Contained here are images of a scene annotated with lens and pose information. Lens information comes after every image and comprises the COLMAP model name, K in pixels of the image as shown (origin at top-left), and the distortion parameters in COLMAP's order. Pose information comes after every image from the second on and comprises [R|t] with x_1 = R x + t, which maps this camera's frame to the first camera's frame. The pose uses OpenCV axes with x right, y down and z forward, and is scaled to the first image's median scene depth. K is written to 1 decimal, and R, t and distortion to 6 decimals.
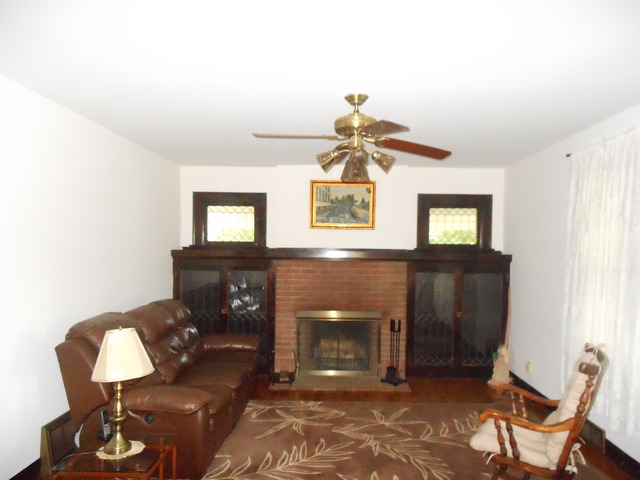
lens RADIAL K [[464.4, 0, 320.0], [0, 464.4, 269.2], [0, 0, 1]] dist [0.003168, 0.000169]
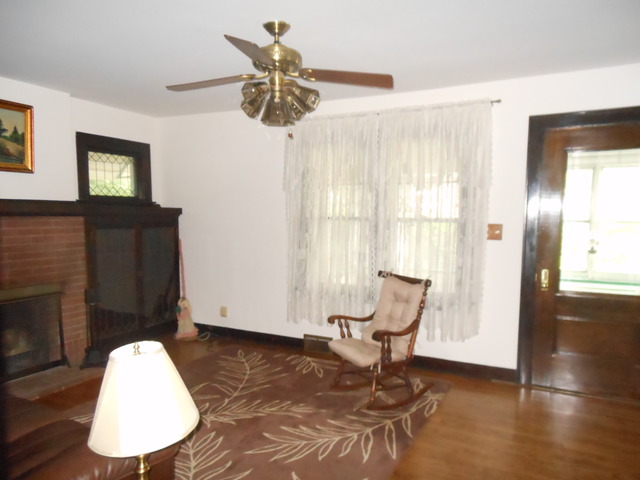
lens RADIAL K [[476.1, 0, 320.2], [0, 476.1, 260.7], [0, 0, 1]] dist [0.029519, 0.000845]
pose [[0.452957, -0.099443, 0.885969, -0.368384], [0.035565, 0.994984, 0.093496, -0.003209], [-0.890823, -0.010840, 0.454222, 0.251640]]
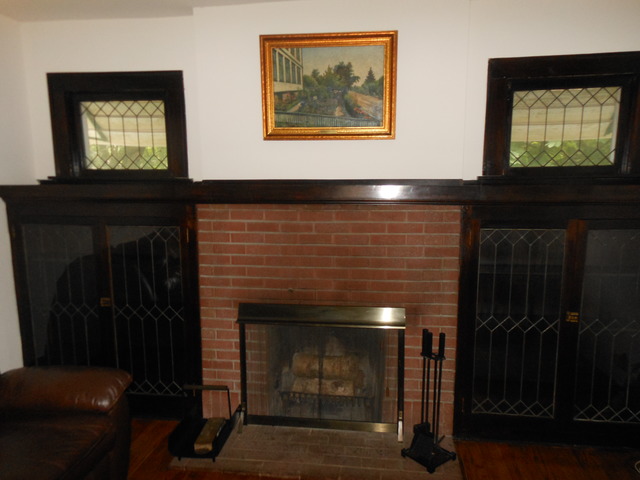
lens RADIAL K [[476.1, 0, 320.2], [0, 476.1, 260.7], [0, 0, 1]] dist [0.029519, 0.000845]
pose [[0.994906, 0.002775, -0.100770, 0.091668], [0.008824, 0.993387, 0.114477, -0.017113], [0.100421, -0.114783, 0.988302, 0.492128]]
